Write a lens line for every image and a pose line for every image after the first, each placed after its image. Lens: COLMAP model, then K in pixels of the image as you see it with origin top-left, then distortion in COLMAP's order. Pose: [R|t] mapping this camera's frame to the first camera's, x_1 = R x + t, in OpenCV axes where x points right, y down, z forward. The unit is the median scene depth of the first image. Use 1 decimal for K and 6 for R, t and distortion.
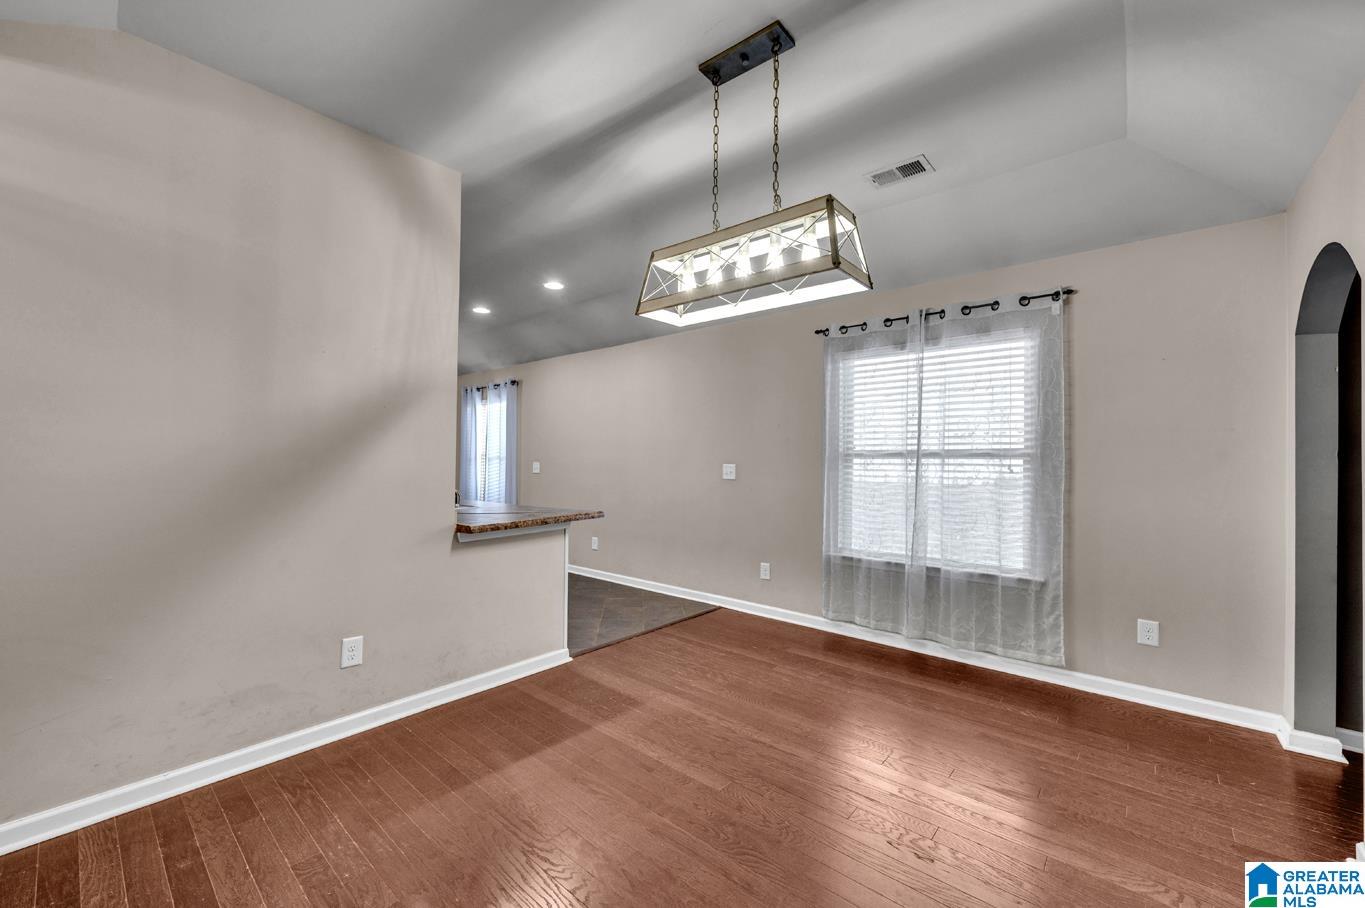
lens RADIAL K [[539.6, 0, 681.6], [0, 539.6, 457.9], [0, 0, 1]] dist [0.000087, -0.000033]
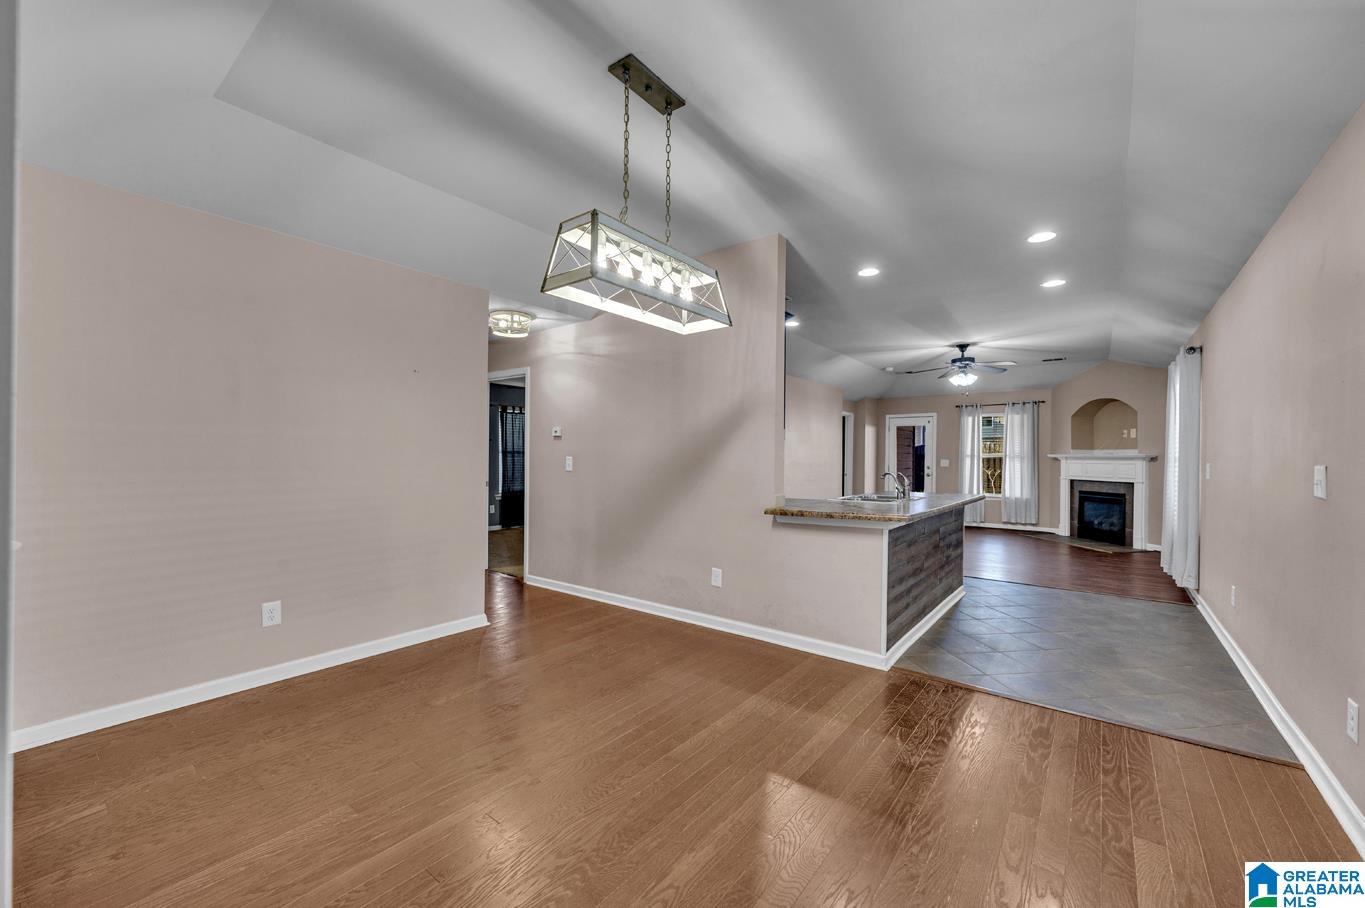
lens RADIAL K [[539.6, 0, 681.6], [0, 539.6, 457.9], [0, 0, 1]] dist [0.000087, -0.000033]
pose [[0.052703, -0.006324, -0.998590, 0.732410], [-0.000654, 0.999980, -0.006367, 0.011878], [0.998610, 0.000989, 0.052698, 0.608617]]
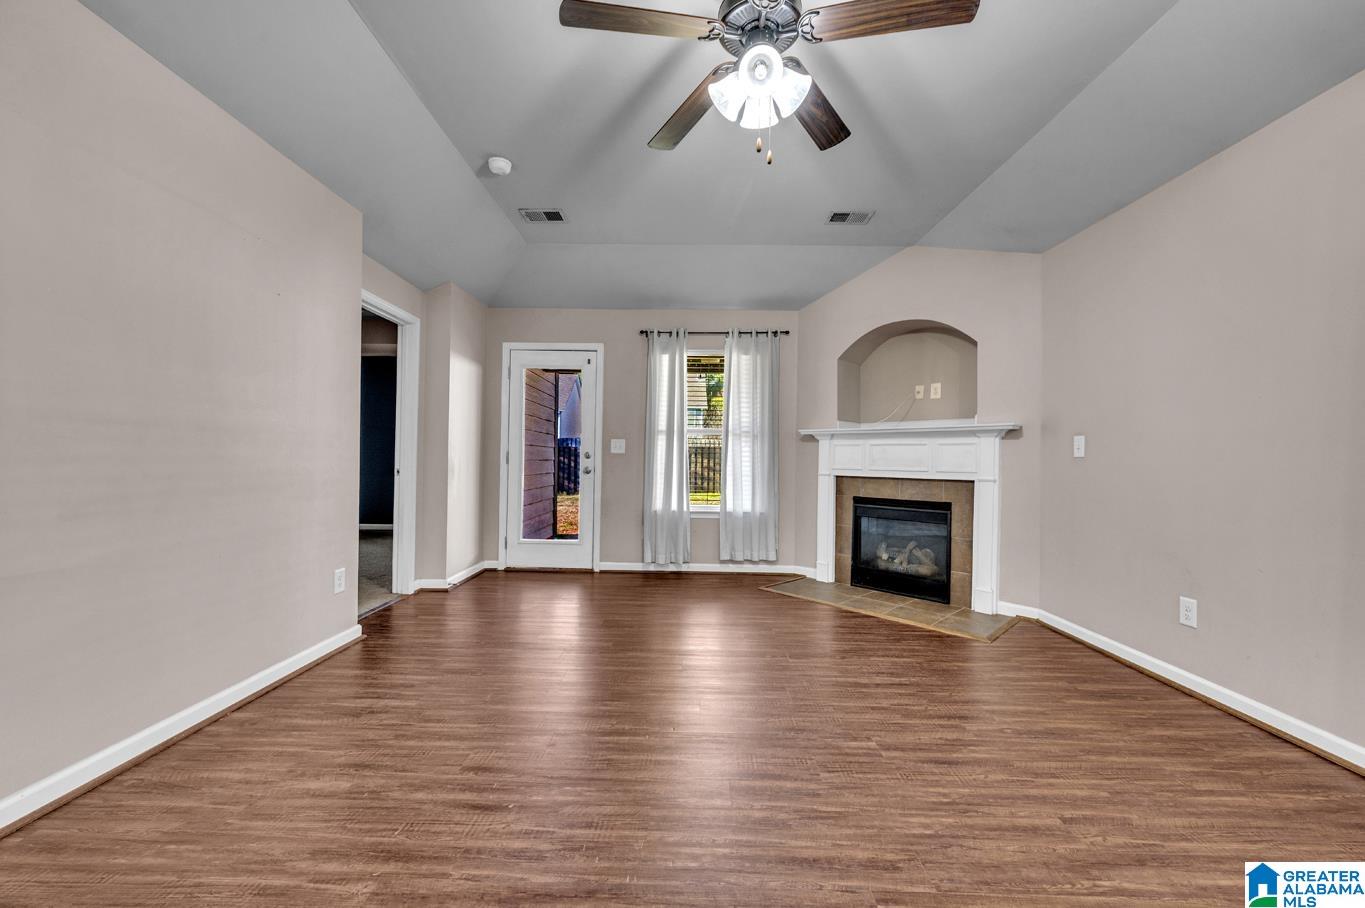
lens RADIAL K [[539.6, 0, 681.6], [0, 539.6, 457.9], [0, 0, 1]] dist [0.000087, -0.000033]
pose [[0.644326, -0.002703, -0.764746, -1.004925], [-0.003484, 0.999973, -0.006469, 0.062799], [0.764743, 0.006833, 0.644299, 1.436172]]
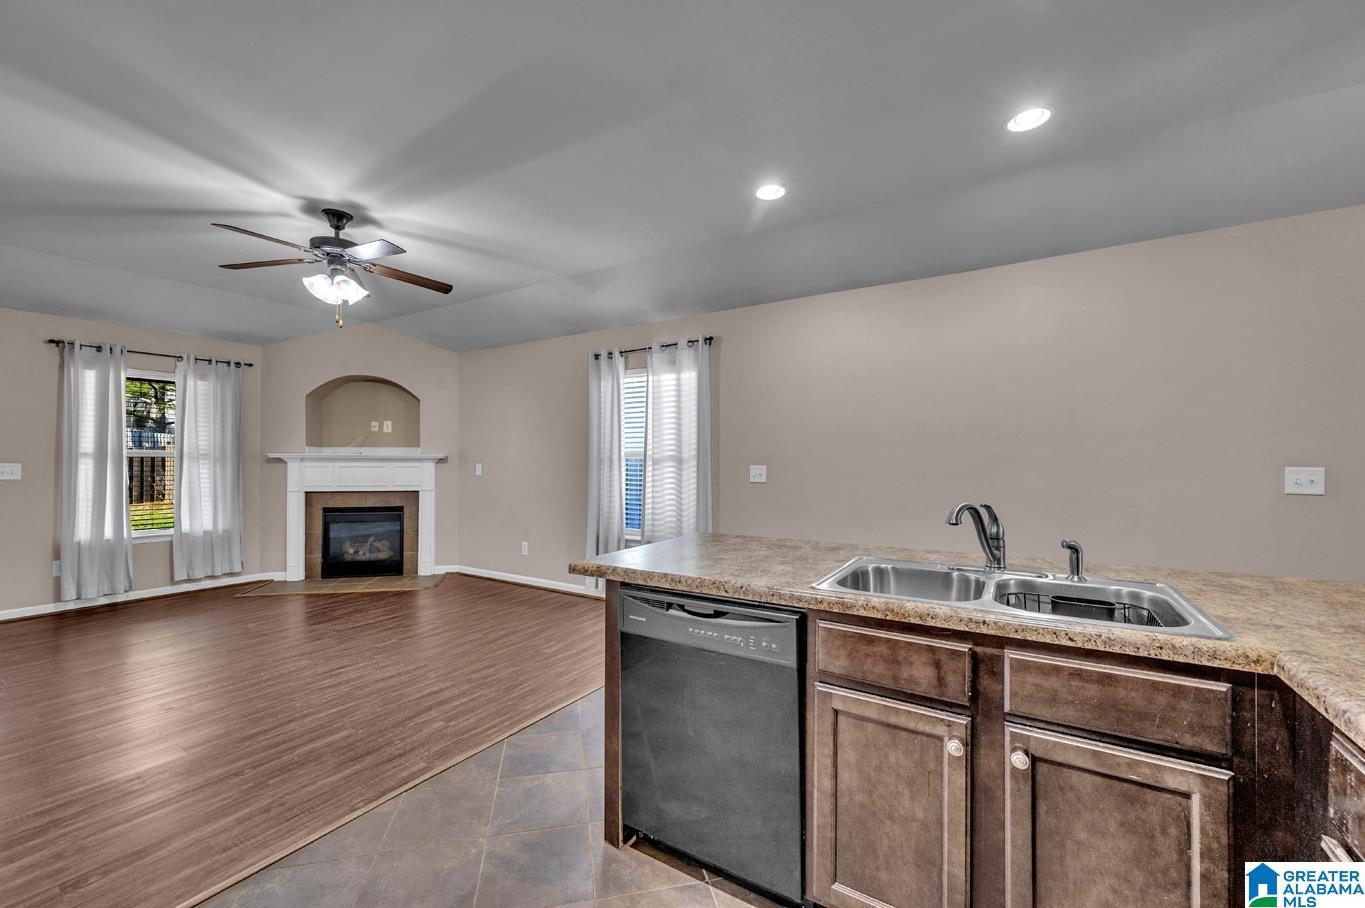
lens RADIAL K [[539.6, 0, 681.6], [0, 539.6, 457.9], [0, 0, 1]] dist [0.000087, -0.000033]
pose [[0.988205, -0.006707, 0.152989, -0.902779], [0.006639, 0.999978, 0.000958, -0.002776], [-0.152992, 0.000069, 0.988227, 0.767550]]
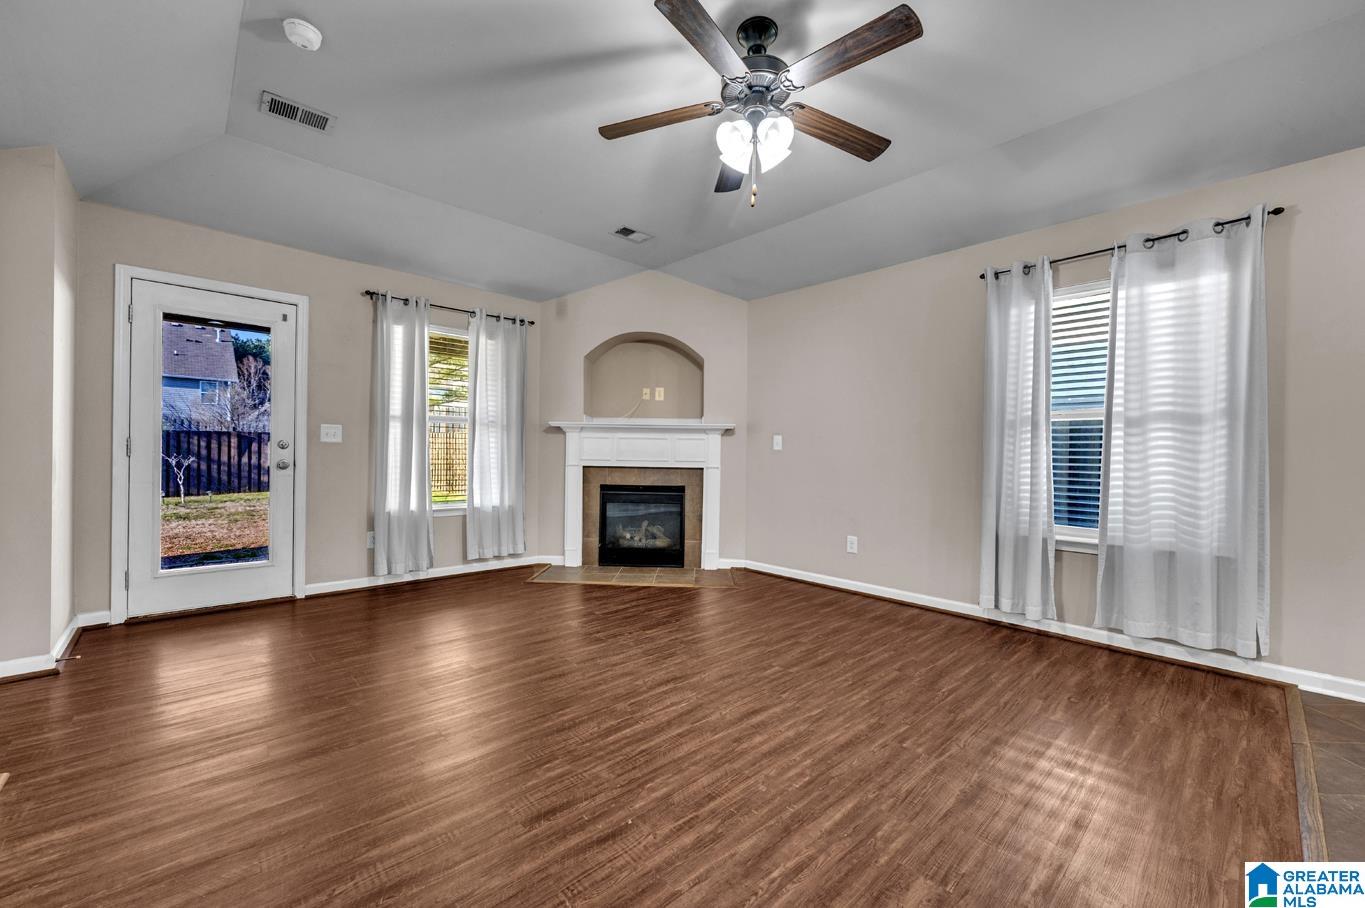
lens RADIAL K [[539.6, 0, 681.6], [0, 539.6, 457.9], [0, 0, 1]] dist [0.000087, -0.000033]
pose [[0.994358, 0.005075, -0.105955, -1.396121], [-0.004046, 0.999943, 0.009924, 0.059979], [0.105999, -0.009440, 0.994321, 1.179214]]
